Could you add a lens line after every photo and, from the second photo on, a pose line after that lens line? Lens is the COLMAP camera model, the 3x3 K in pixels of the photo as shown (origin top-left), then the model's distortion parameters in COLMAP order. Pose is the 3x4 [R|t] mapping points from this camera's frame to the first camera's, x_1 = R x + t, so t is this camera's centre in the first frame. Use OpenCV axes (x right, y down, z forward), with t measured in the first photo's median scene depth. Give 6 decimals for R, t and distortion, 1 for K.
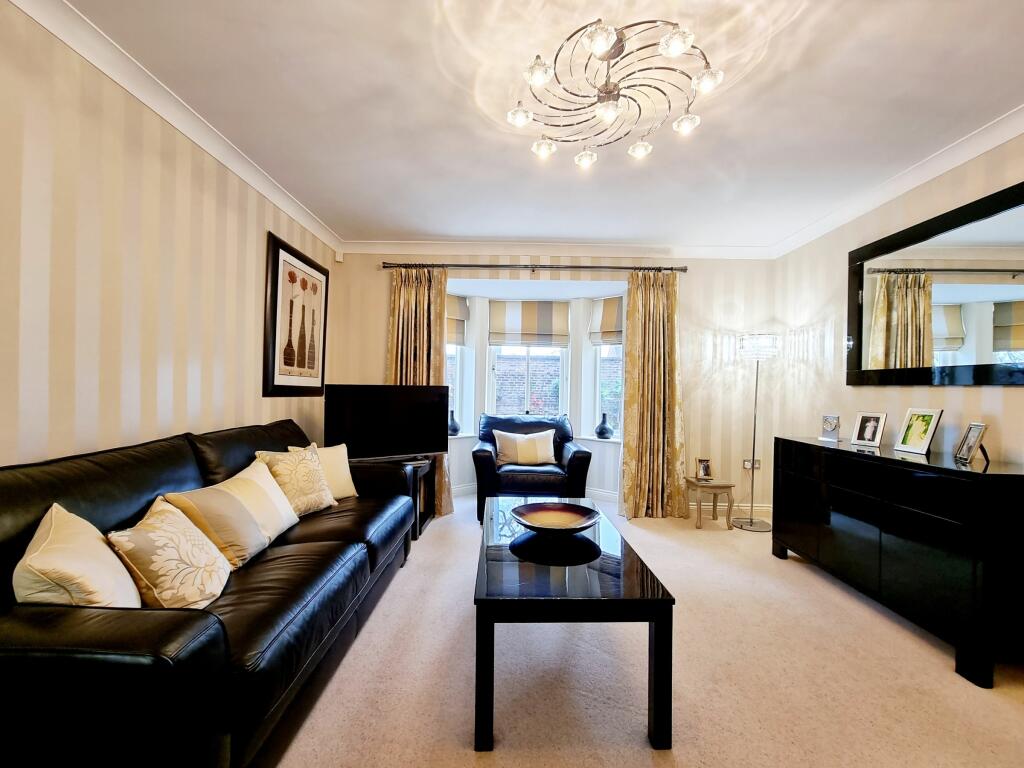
lens RADIAL K [[431.0, 0, 509.9], [0, 431.0, 387.6], [0, 0, 1]] dist [-0.002817, -0.000400]
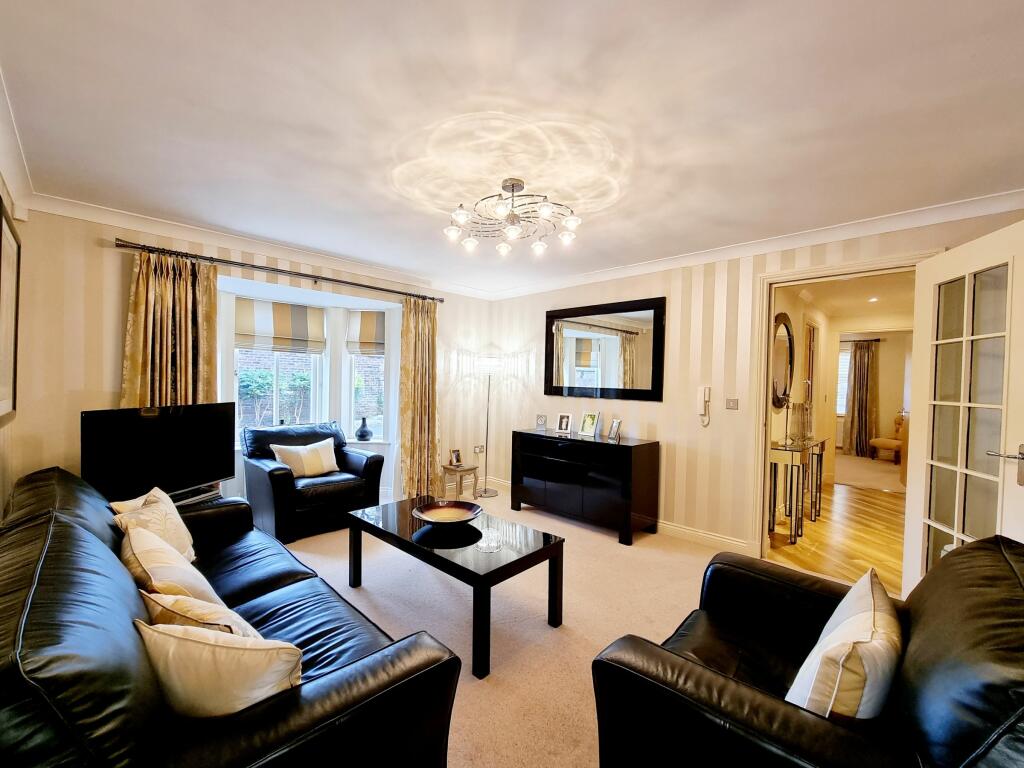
lens RADIAL K [[430.4, 0, 505.5], [0, 430.4, 388.6], [0, 0, 1]] dist [0.001023, 0.000134]
pose [[0.701920, -0.017029, 0.712052, -0.362379], [-0.010172, 0.999373, 0.033927, -0.063955], [-0.712183, -0.031057, 0.701306, -0.016204]]
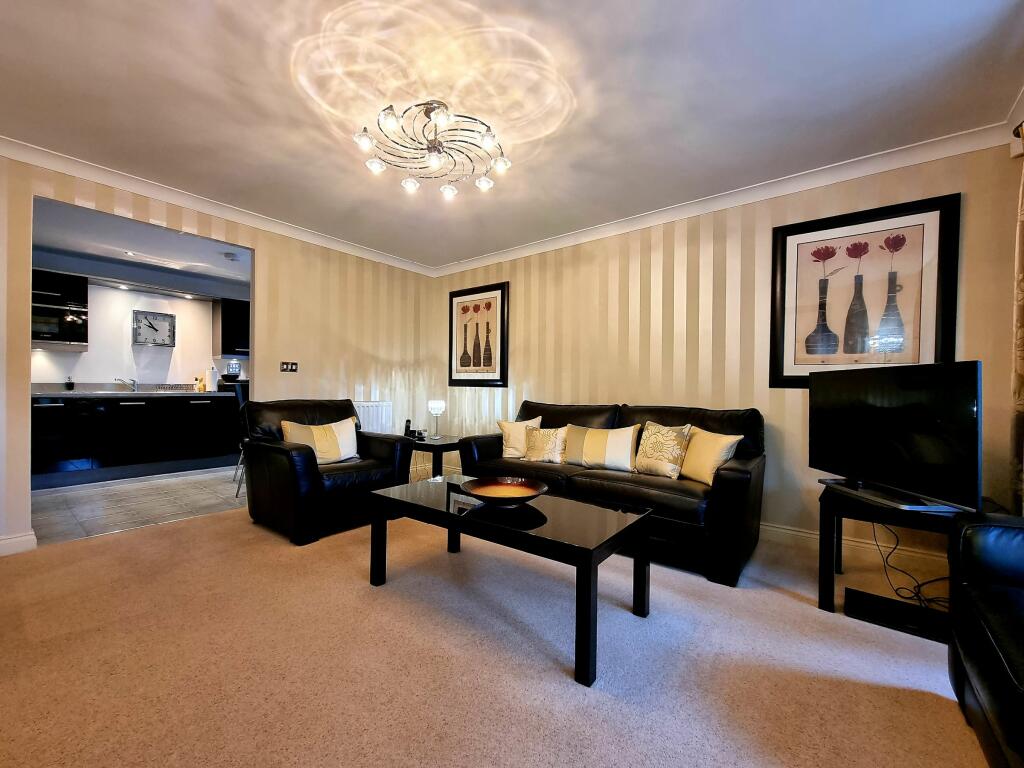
lens RADIAL K [[430.4, 0, 505.5], [0, 430.4, 388.6], [0, 0, 1]] dist [0.001023, 0.000134]
pose [[-0.621916, -0.020627, -0.782812, 0.480999], [-0.015814, 0.999780, -0.013780, 0.036330], [0.782924, 0.003809, -0.622106, 0.856324]]
